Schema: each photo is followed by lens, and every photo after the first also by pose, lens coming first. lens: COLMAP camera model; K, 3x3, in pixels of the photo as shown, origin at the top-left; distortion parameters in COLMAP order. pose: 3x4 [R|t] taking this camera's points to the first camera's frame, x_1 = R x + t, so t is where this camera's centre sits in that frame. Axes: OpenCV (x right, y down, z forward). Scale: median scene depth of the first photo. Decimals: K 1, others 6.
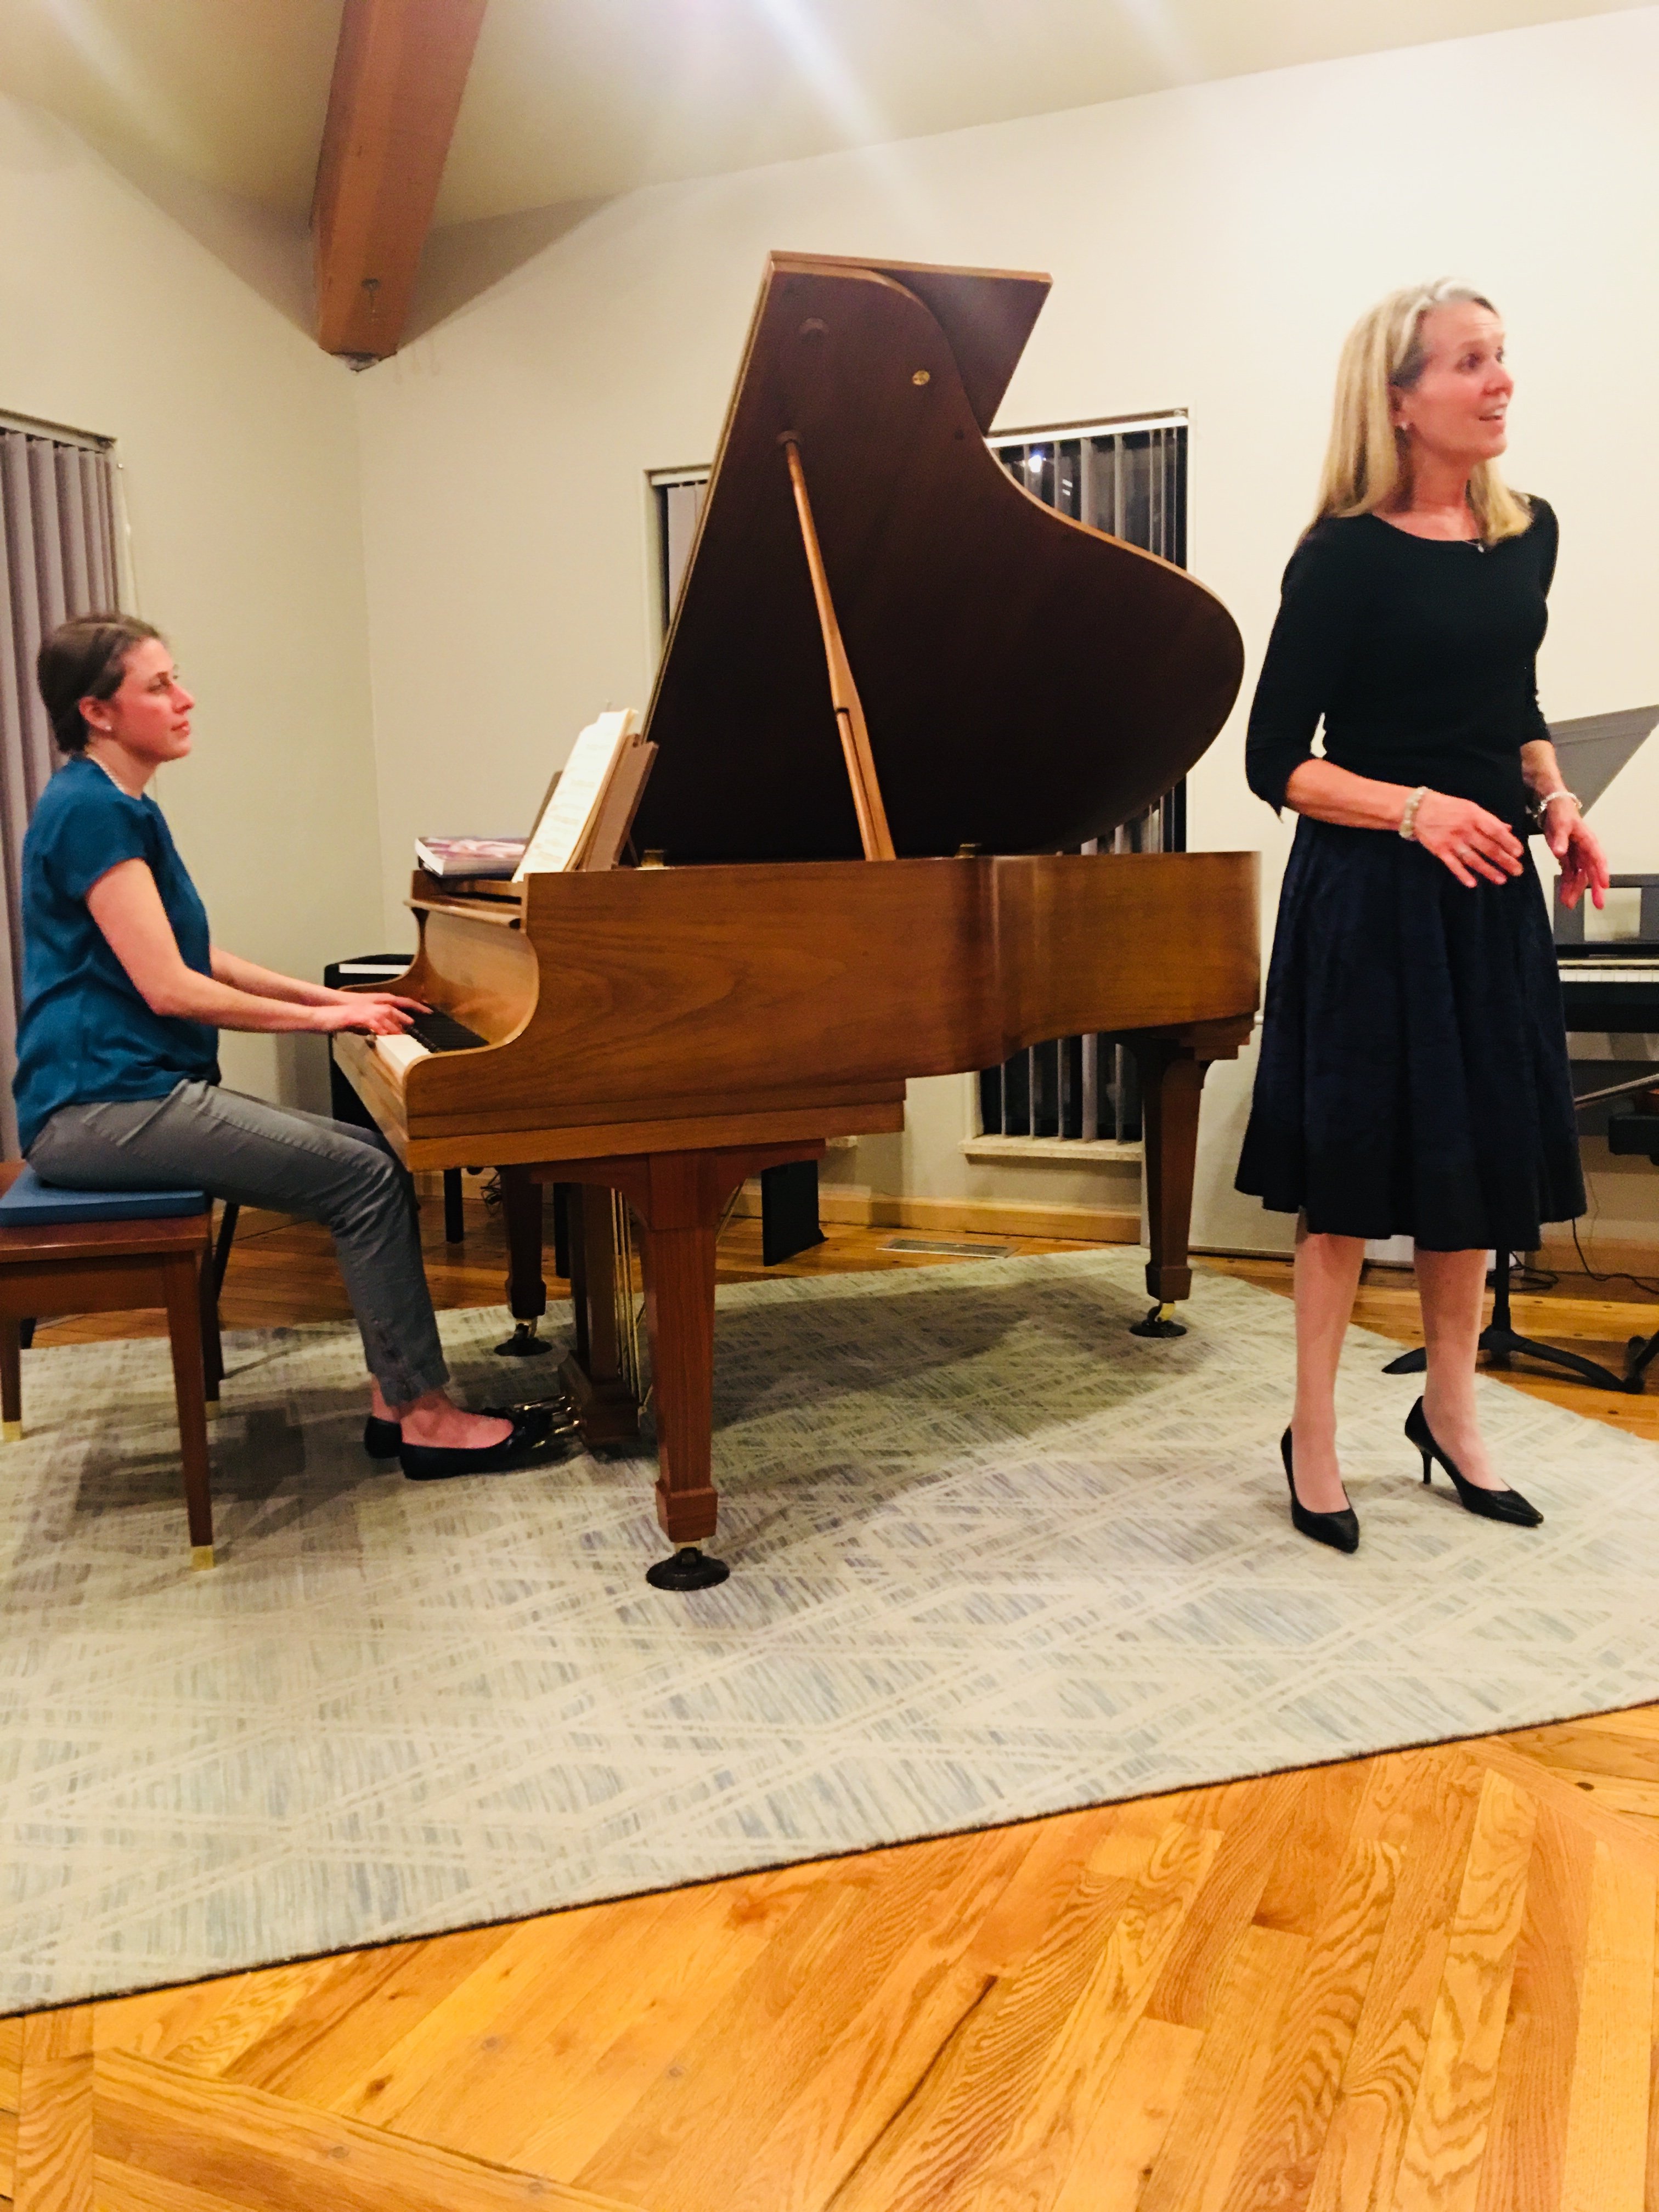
lens RADIAL K [[1846.1, 0, 837.1], [0, 1846.1, 1111.4], [0, 0, 1]] dist [0.008827, -0.002592]
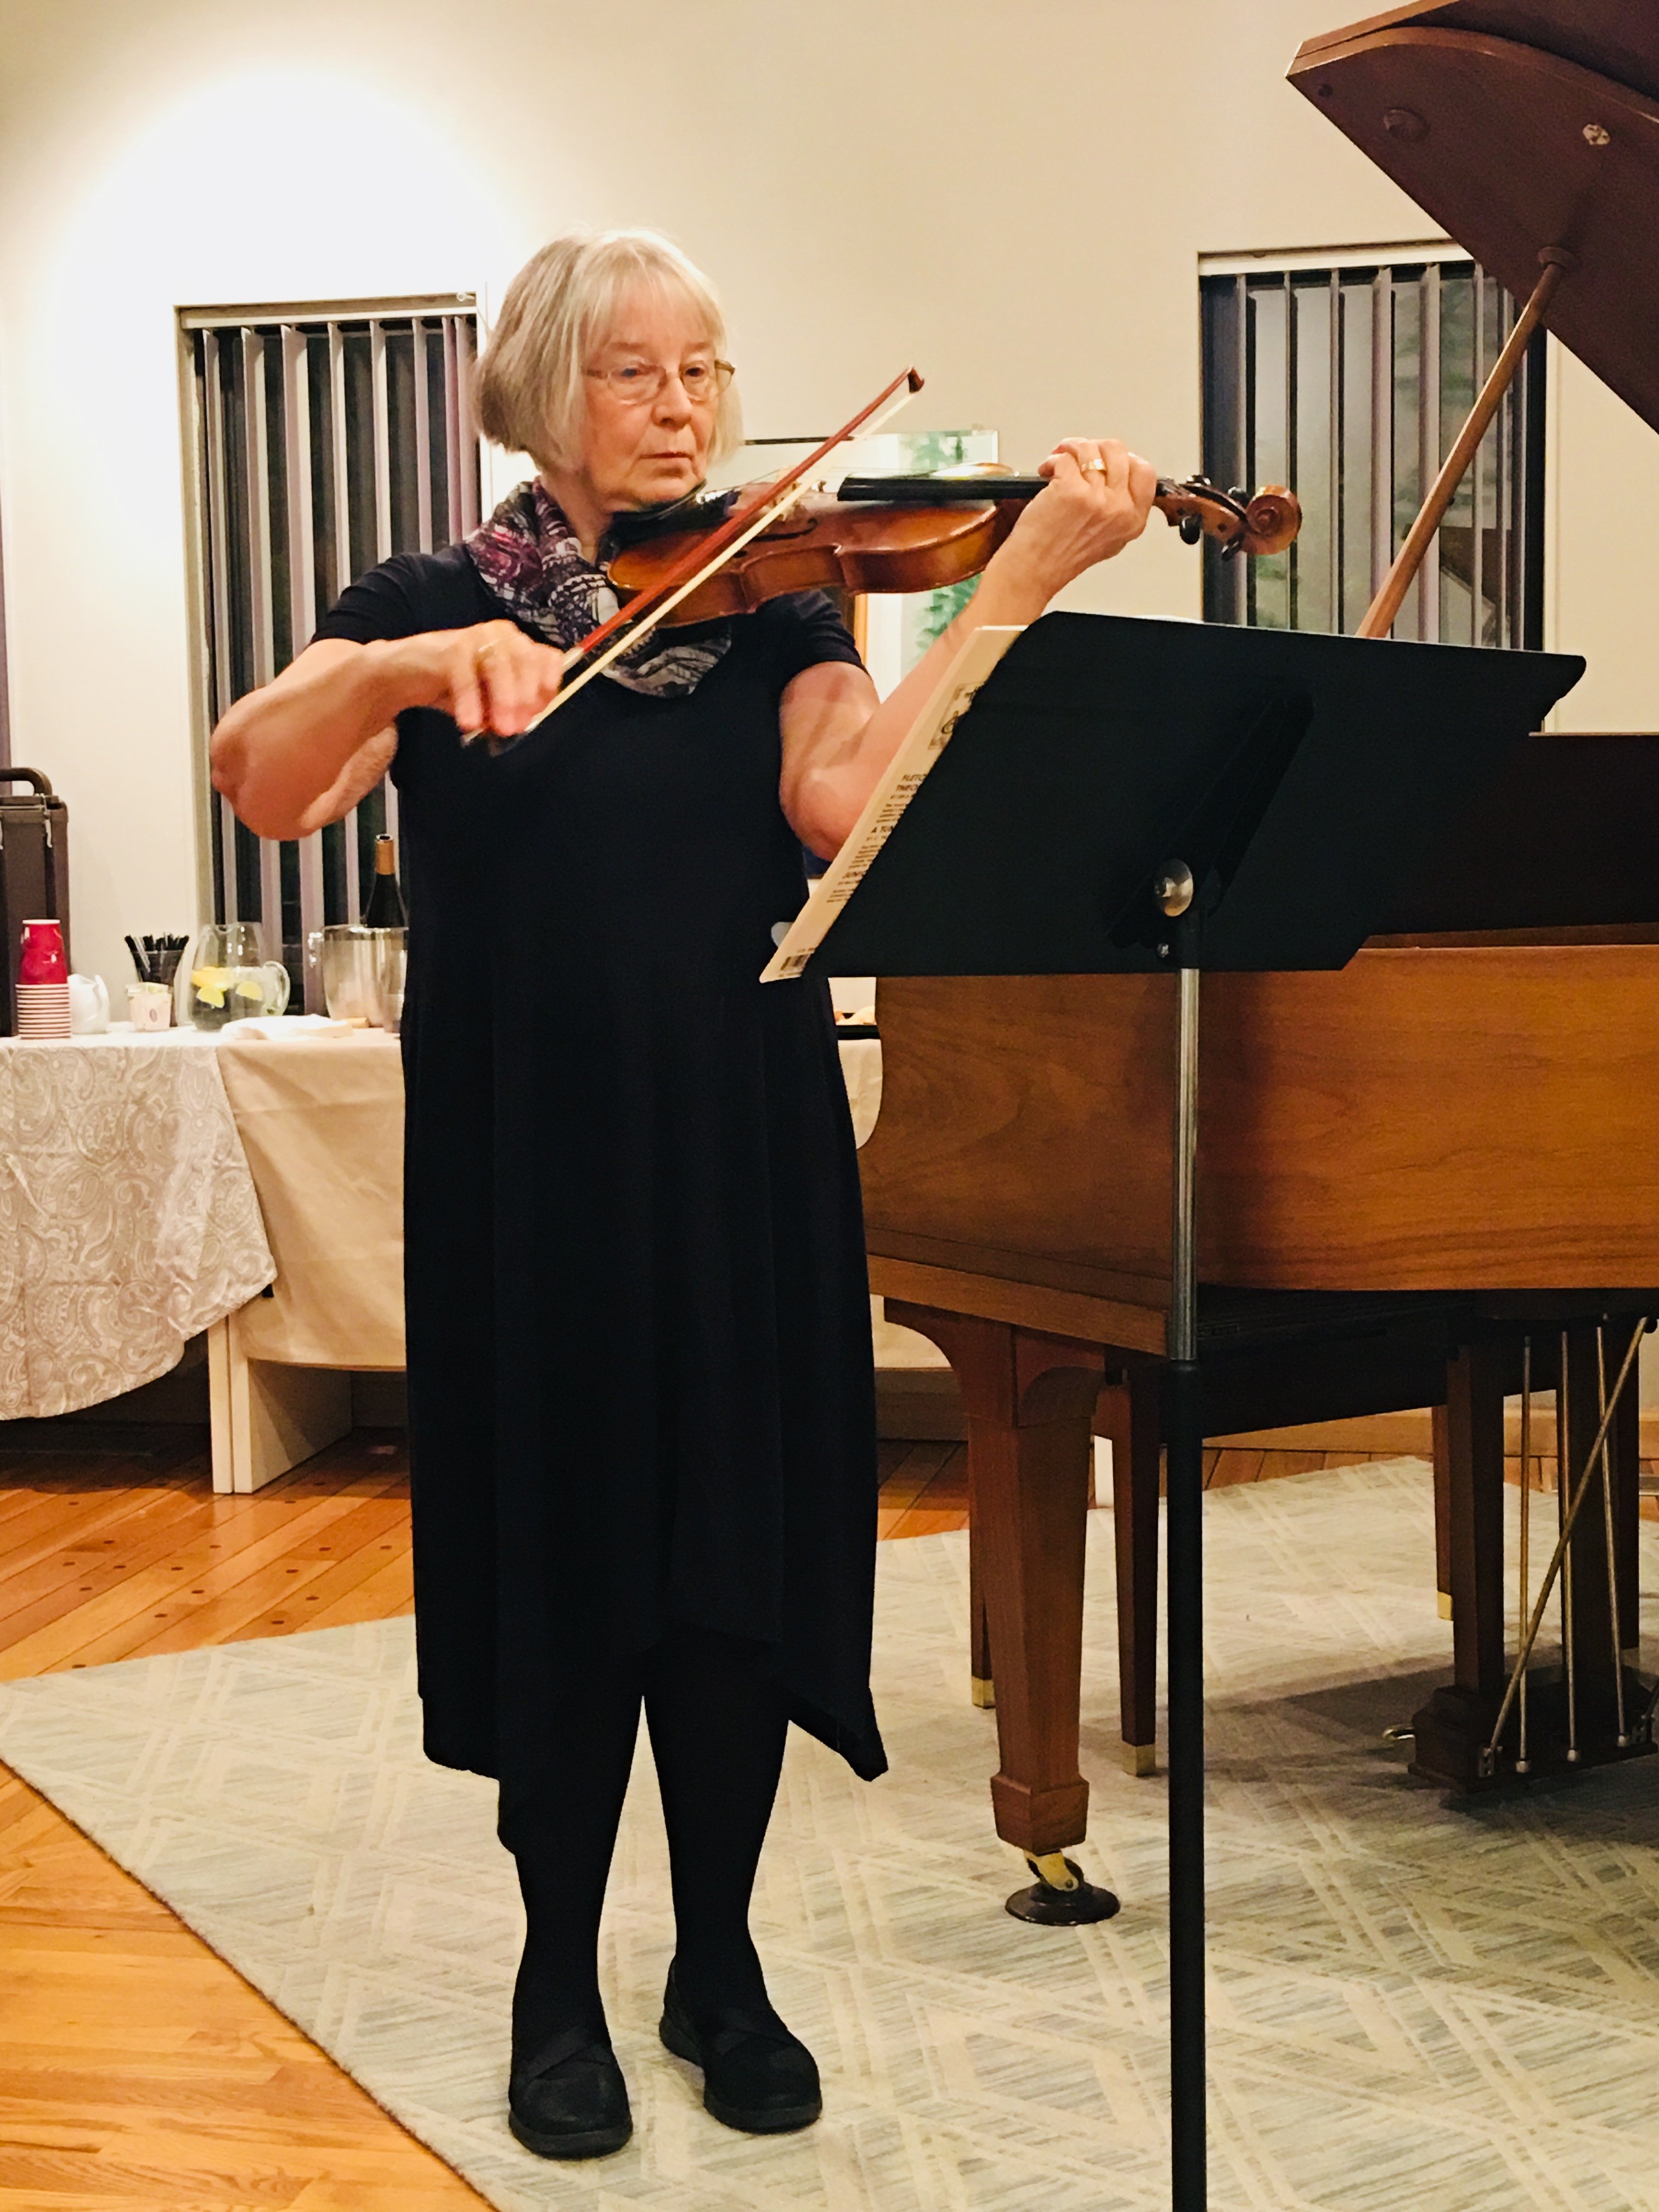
lens RADIAL K [[3167.7, 0, 829.3], [0, 3167.7, 1104.7], [0, 0, 1]] dist [0.039152, 0.000000]
pose [[0.220679, 0.120870, -0.967828, 1.029252], [-0.116160, 0.988486, 0.096964, -0.166858], [0.968405, 0.091025, 0.232178, 0.559885]]
